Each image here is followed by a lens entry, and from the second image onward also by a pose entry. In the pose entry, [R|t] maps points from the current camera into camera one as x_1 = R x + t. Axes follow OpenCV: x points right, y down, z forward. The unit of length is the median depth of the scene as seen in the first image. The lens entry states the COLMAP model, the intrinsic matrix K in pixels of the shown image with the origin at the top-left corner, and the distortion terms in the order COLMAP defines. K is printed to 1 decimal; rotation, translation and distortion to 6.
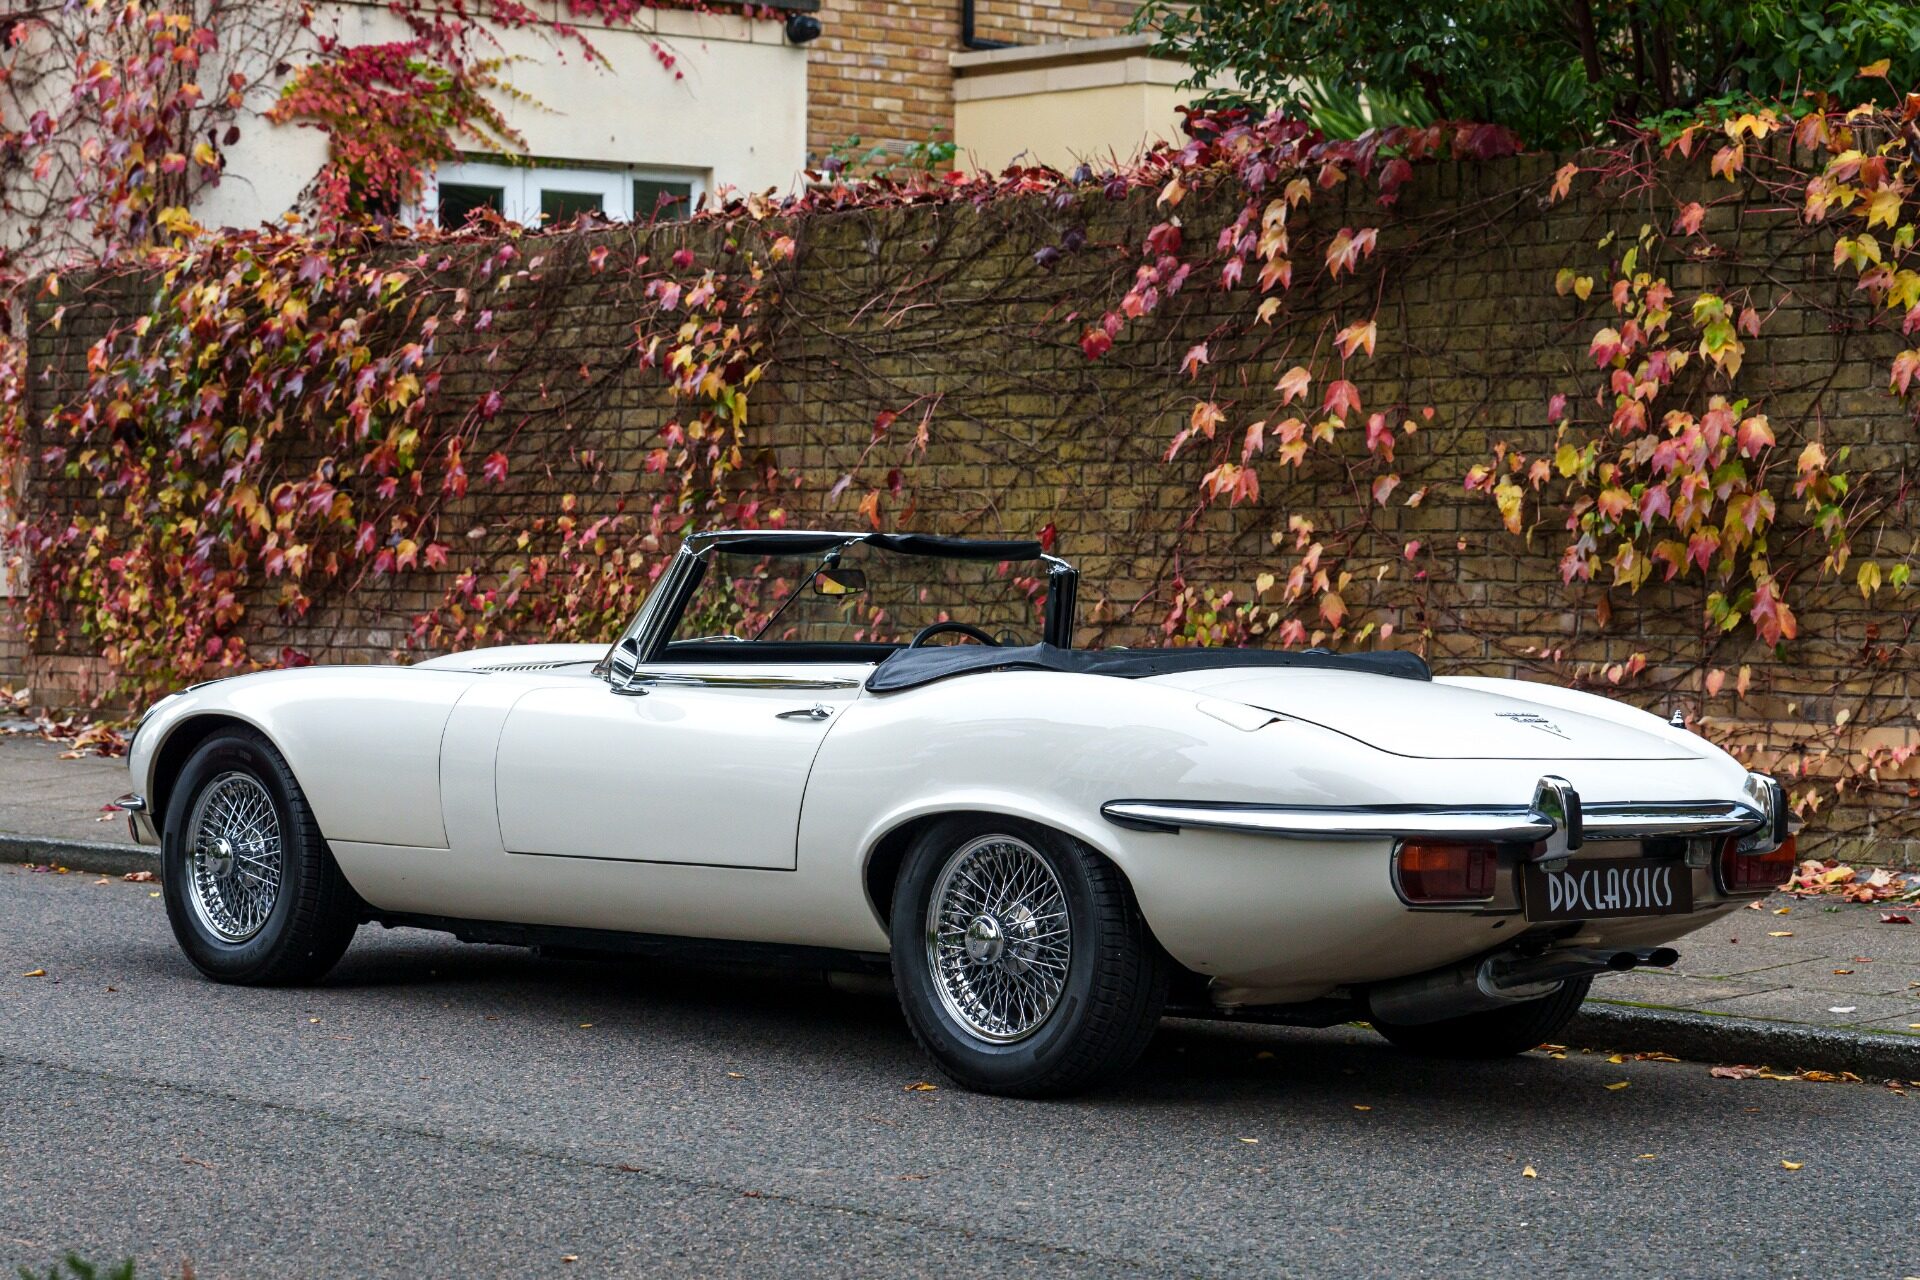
lens RADIAL K [[4069.1, 0, 946.1], [0, 4069.1, 620.5], [0, 0, 1]] dist [0.028163, 0.000000]
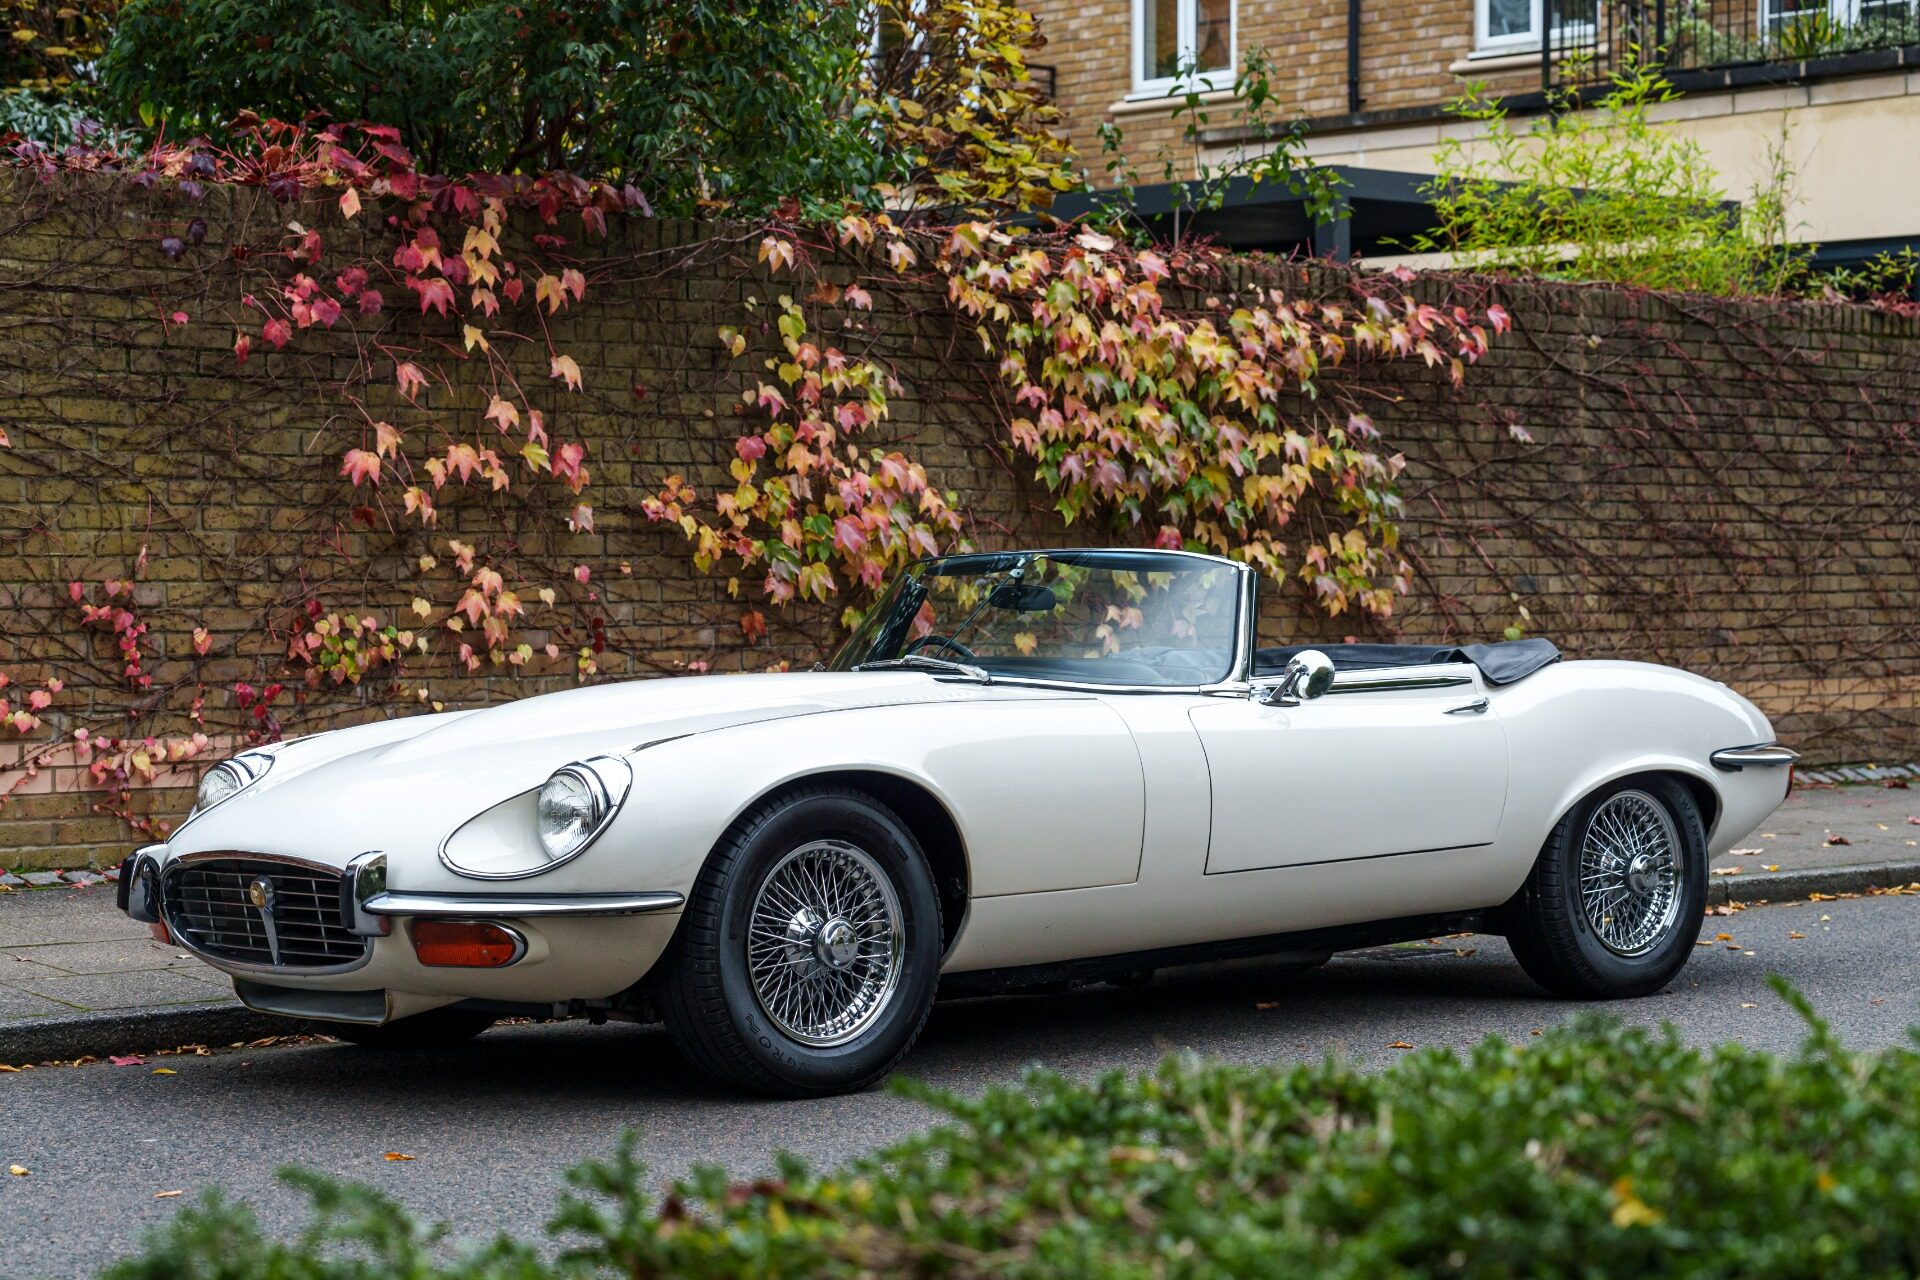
lens RADIAL K [[4069.1, 0, 956.1], [0, 4069.1, 608.3], [0, 0, 1]] dist [0.028163, 0.000000]
pose [[0.009541, -0.012827, 0.999872, -0.853397], [0.017764, 0.999762, 0.012656, -0.018056], [-0.999797, 0.017641, 0.009767, 0.803021]]
